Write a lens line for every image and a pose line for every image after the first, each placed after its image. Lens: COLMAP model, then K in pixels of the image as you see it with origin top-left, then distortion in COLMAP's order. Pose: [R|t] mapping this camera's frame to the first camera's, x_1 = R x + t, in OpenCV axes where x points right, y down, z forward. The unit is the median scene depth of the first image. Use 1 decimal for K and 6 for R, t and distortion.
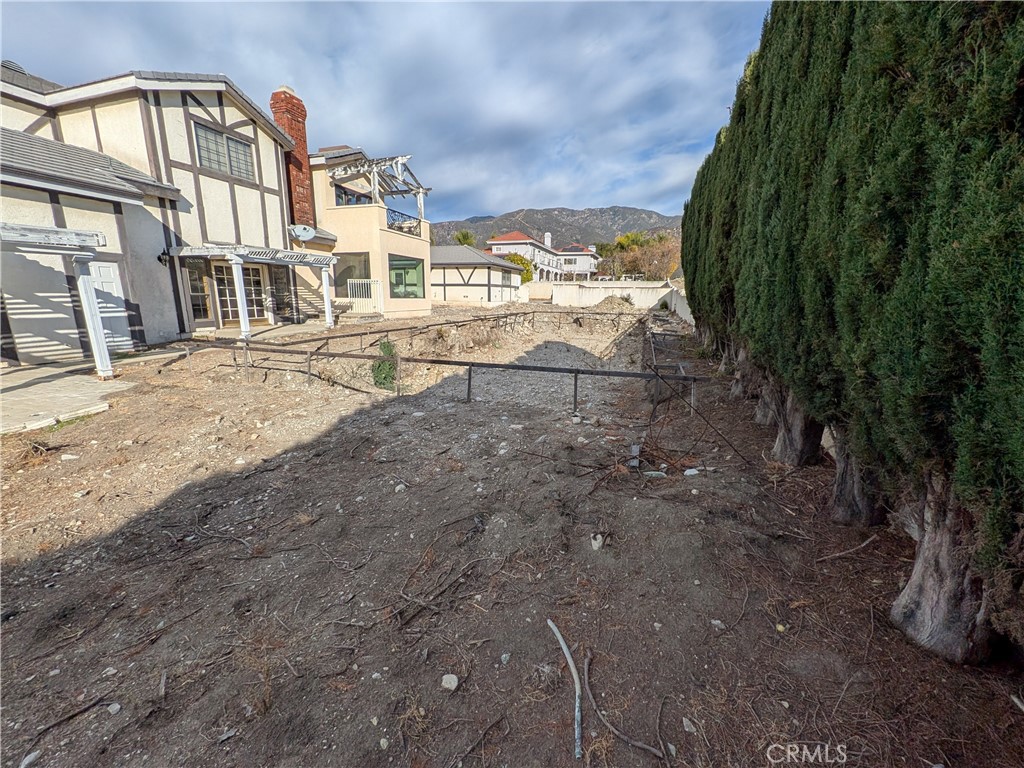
lens RADIAL K [[415.4, 0, 512.0], [0, 415.4, 384.0], [0, 0, 1]] dist [-0.001637, -0.000158]
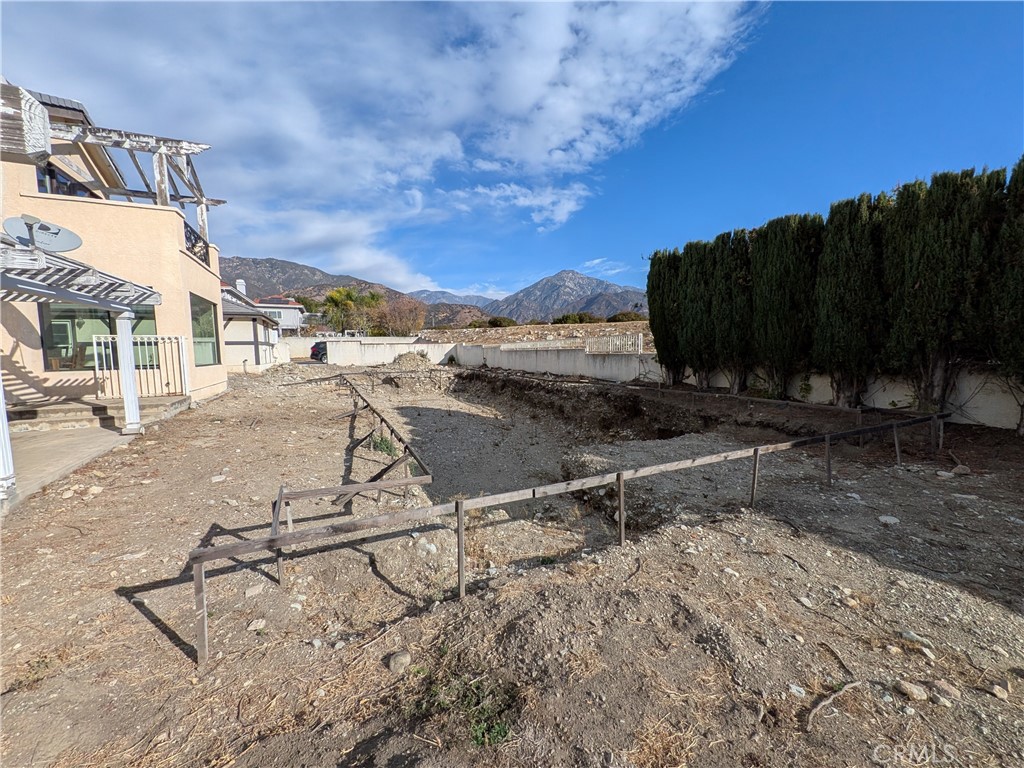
lens RADIAL K [[414.7, 0, 512.0], [0, 414.7, 384.0], [0, 0, 1]] dist [0.016293, 0.000369]
pose [[0.734104, -0.081050, 0.674183, -1.934877], [0.167511, 0.983782, -0.064129, -0.365525], [-0.658052, 0.160011, 0.735775, 1.444418]]
